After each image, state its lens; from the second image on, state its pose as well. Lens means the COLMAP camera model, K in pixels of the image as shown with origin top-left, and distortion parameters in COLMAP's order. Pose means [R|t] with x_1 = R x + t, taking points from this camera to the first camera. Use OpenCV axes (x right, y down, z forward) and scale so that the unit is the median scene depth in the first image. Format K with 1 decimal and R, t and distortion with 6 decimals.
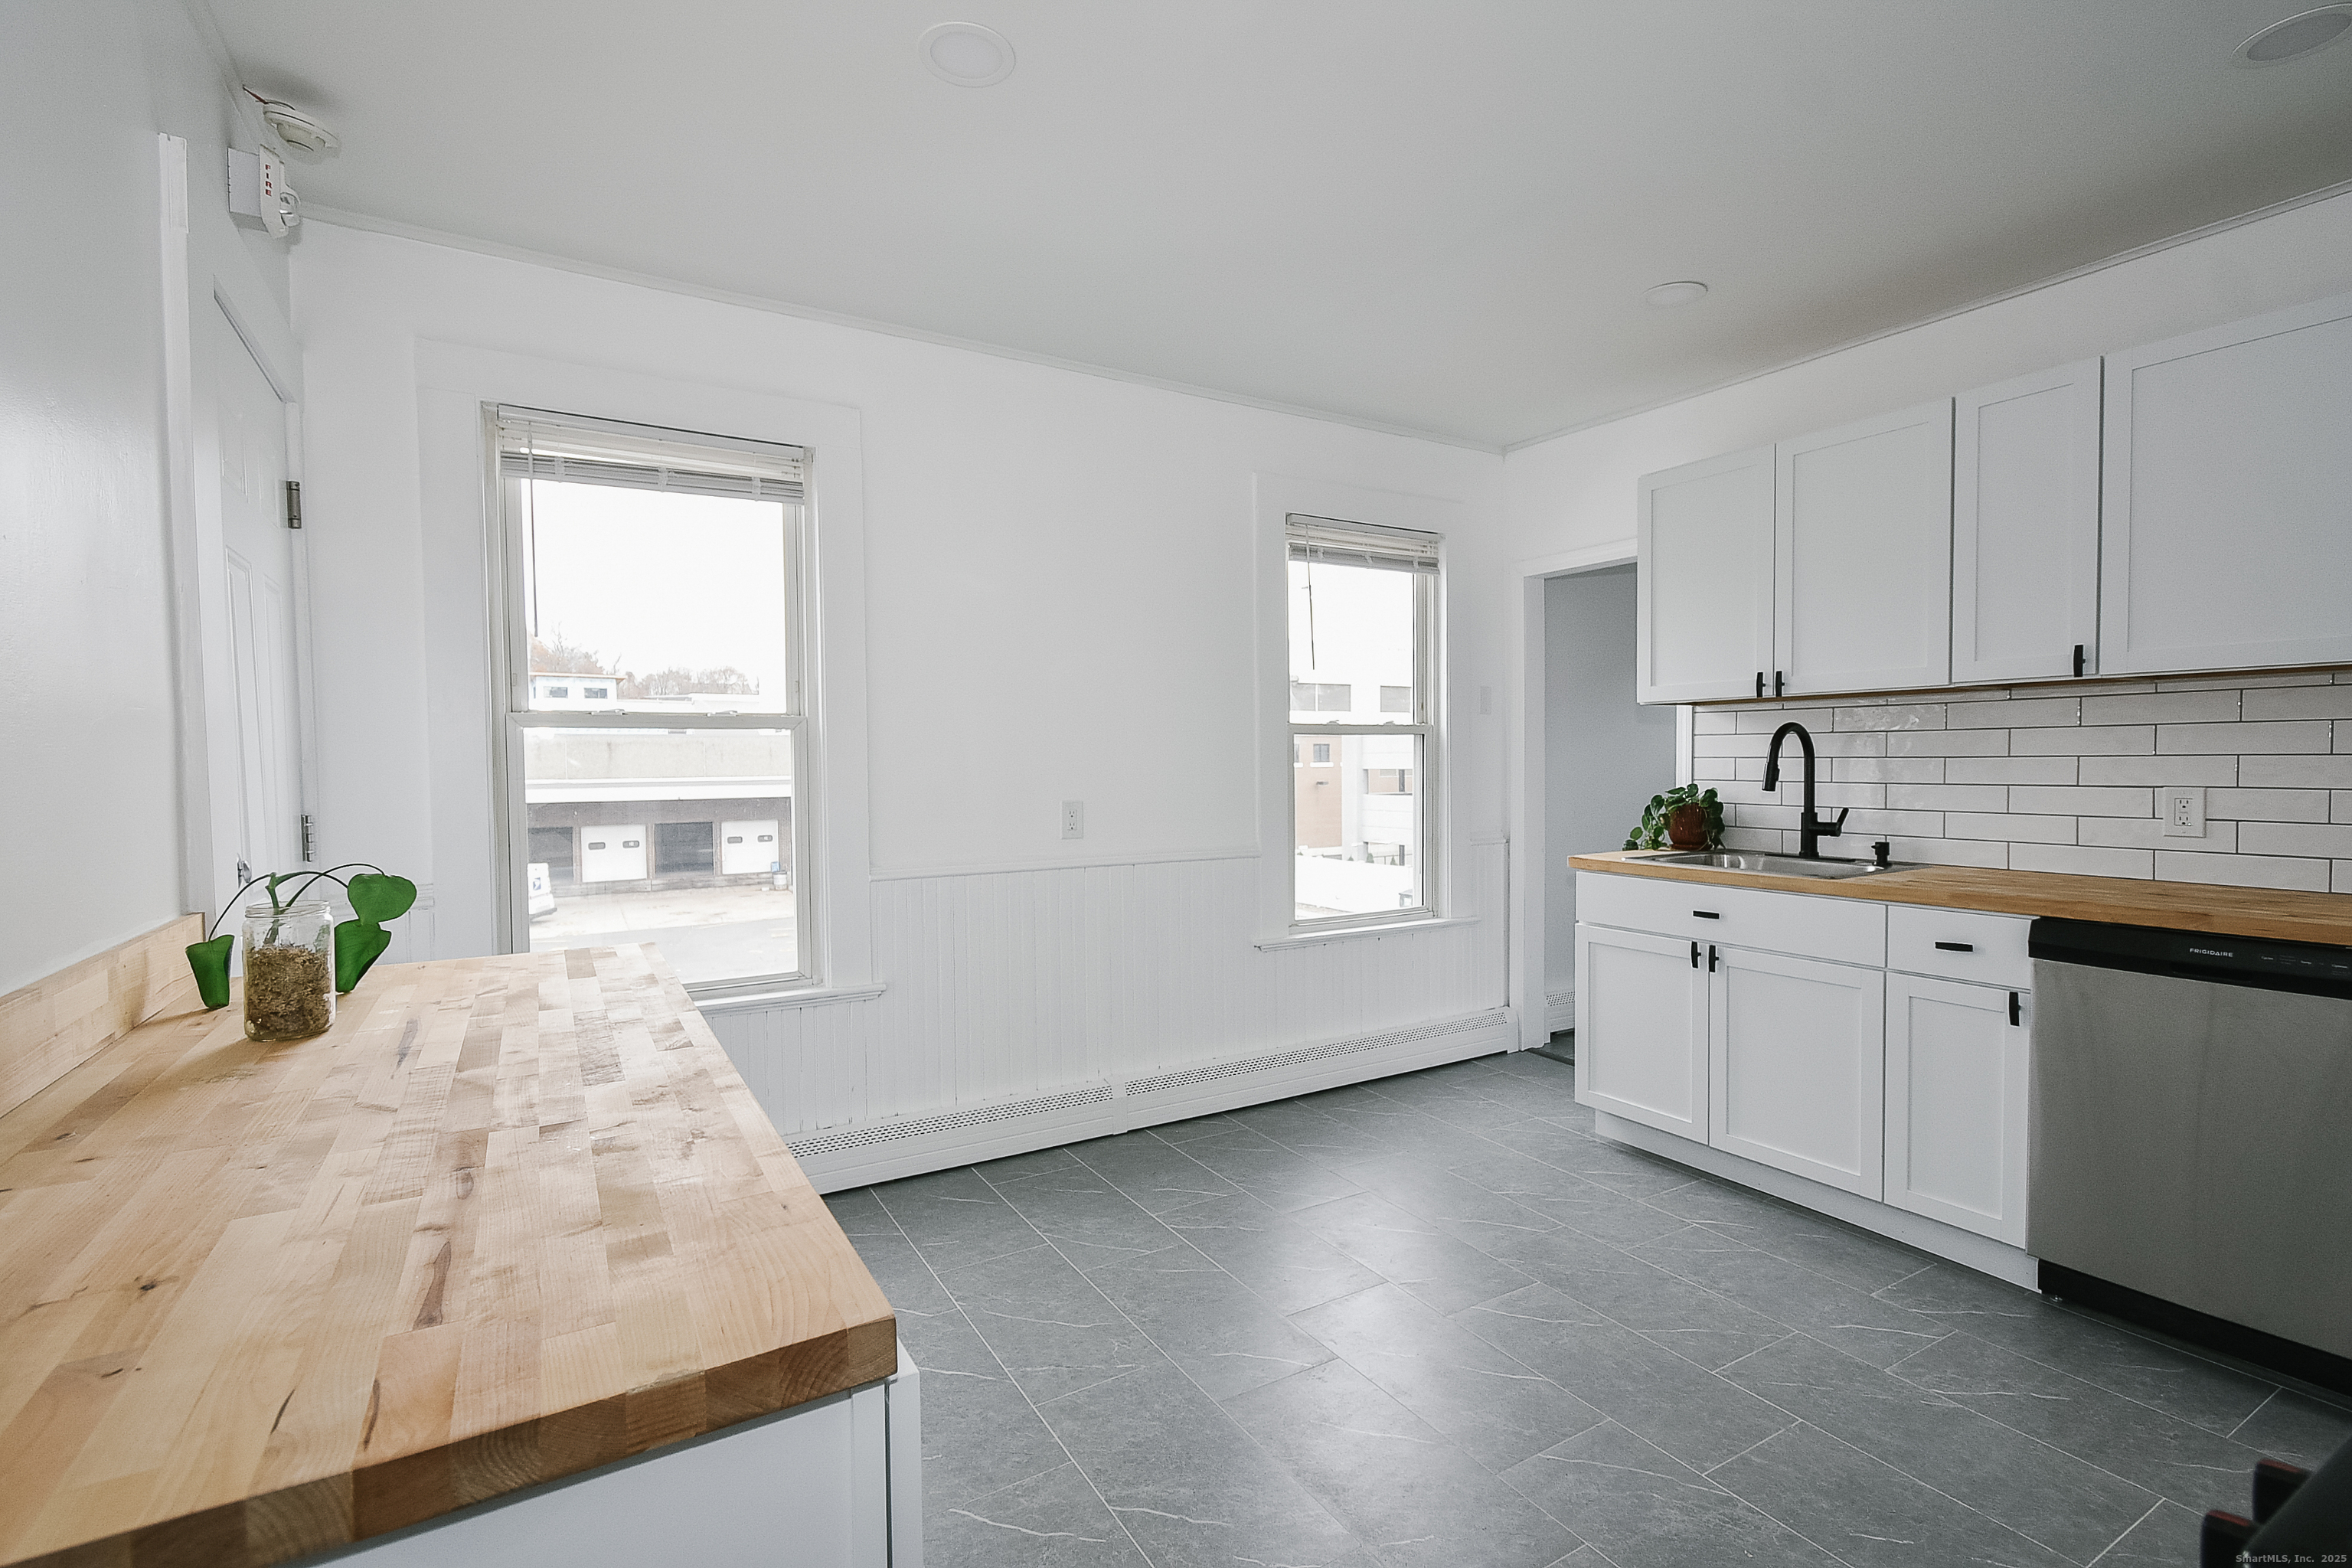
lens RADIAL K [[1066.9, 0, 1176.0], [0, 1066.9, 784.0], [0, 0, 1]] dist [0.000670, 0.000040]
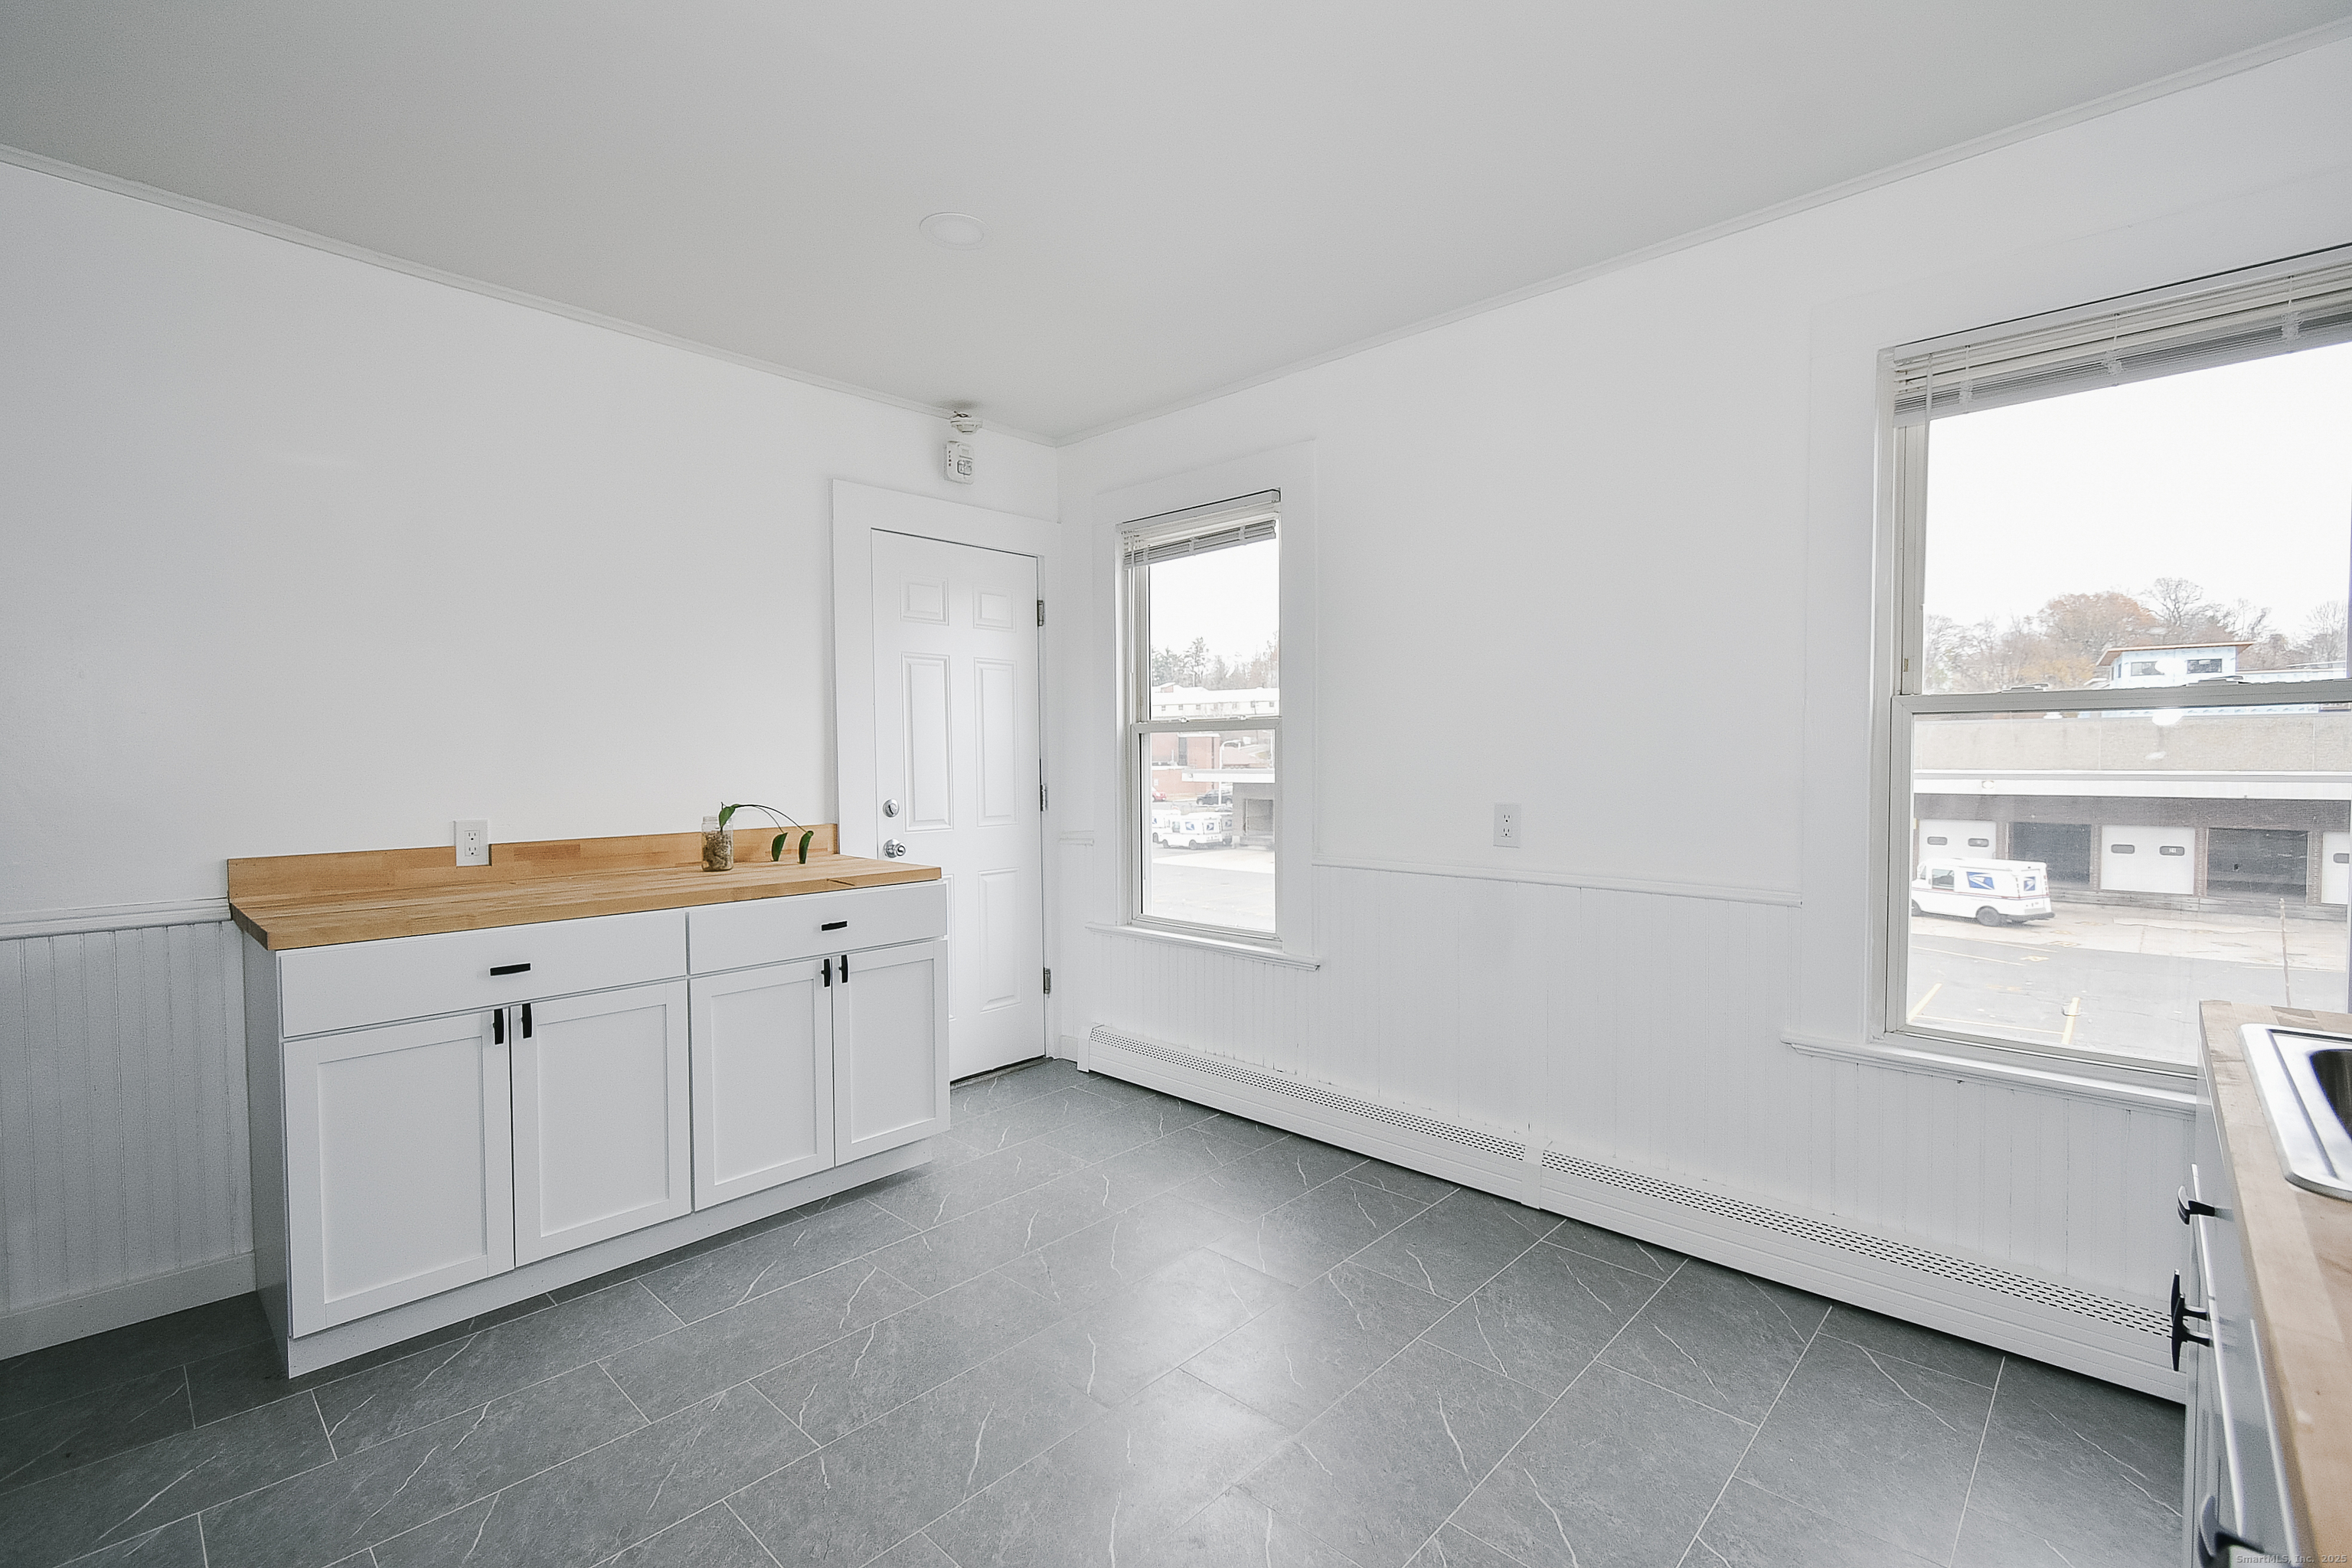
lens RADIAL K [[1051.4, 0, 1174.8], [0, 1051.4, 795.7], [0, 0, 1]] dist [0.000028, 0.000165]
pose [[0.269674, 0.044366, -0.961929, 0.150303], [-0.021499, 0.998966, 0.040047, -0.004307], [0.962712, 0.009881, 0.270349, 0.118568]]
